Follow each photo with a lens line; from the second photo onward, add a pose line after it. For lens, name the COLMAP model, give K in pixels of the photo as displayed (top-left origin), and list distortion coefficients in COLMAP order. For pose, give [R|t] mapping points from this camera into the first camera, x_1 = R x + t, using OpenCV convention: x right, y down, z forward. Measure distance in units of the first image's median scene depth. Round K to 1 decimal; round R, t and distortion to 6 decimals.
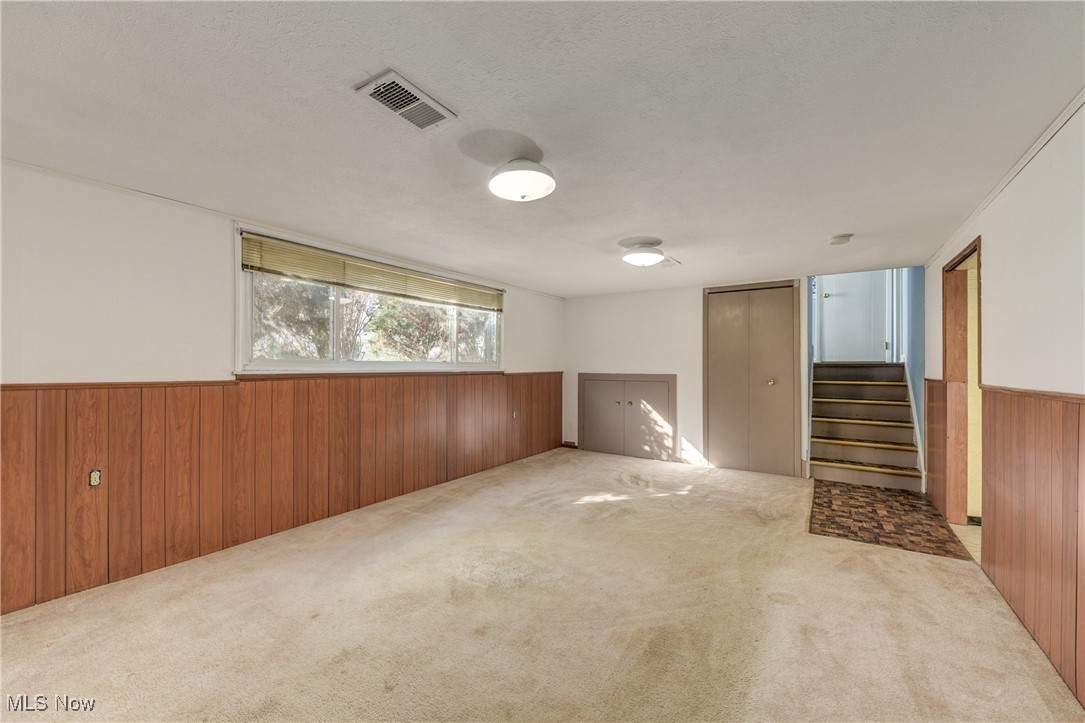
lens RADIAL K [[447.8, 0, 544.3], [0, 447.8, 363.6], [0, 0, 1]] dist [-0.008795, -0.000492]
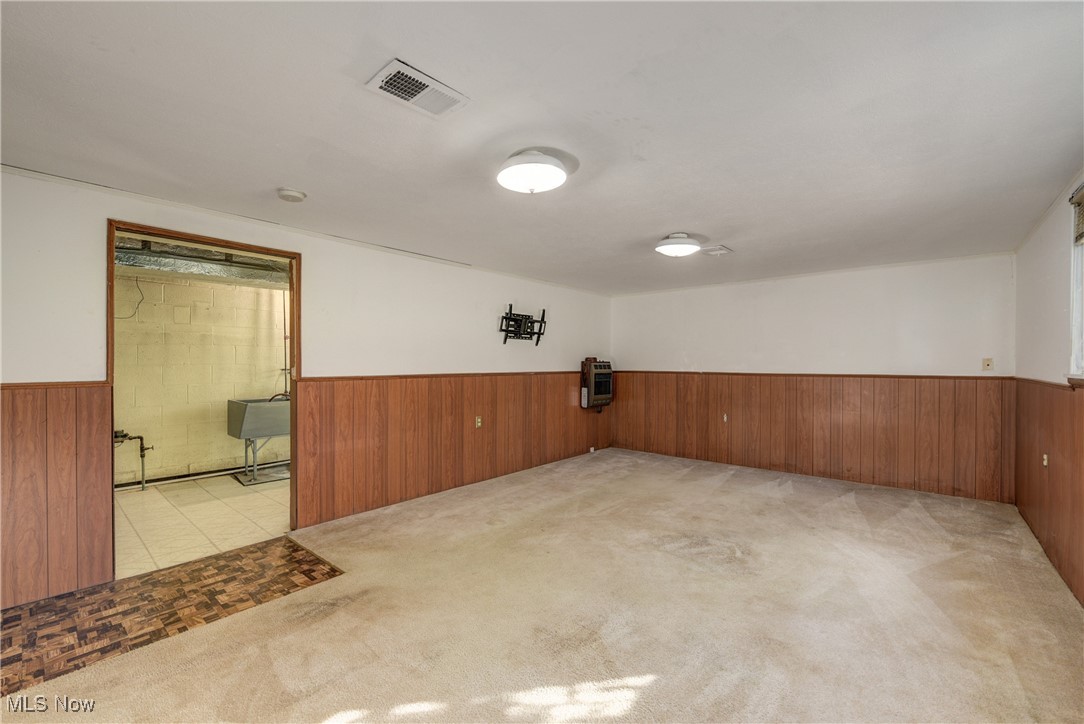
lens RADIAL K [[466.9, 0, 544.2], [0, 466.9, 364.7], [0, 0, 1]] dist [-0.000131, 0.000257]
pose [[-0.992905, -0.007373, 0.118685, 0.139884], [-0.007568, 0.999971, -0.001194, 0.009092], [-0.118673, -0.002084, -0.992931, 1.669860]]
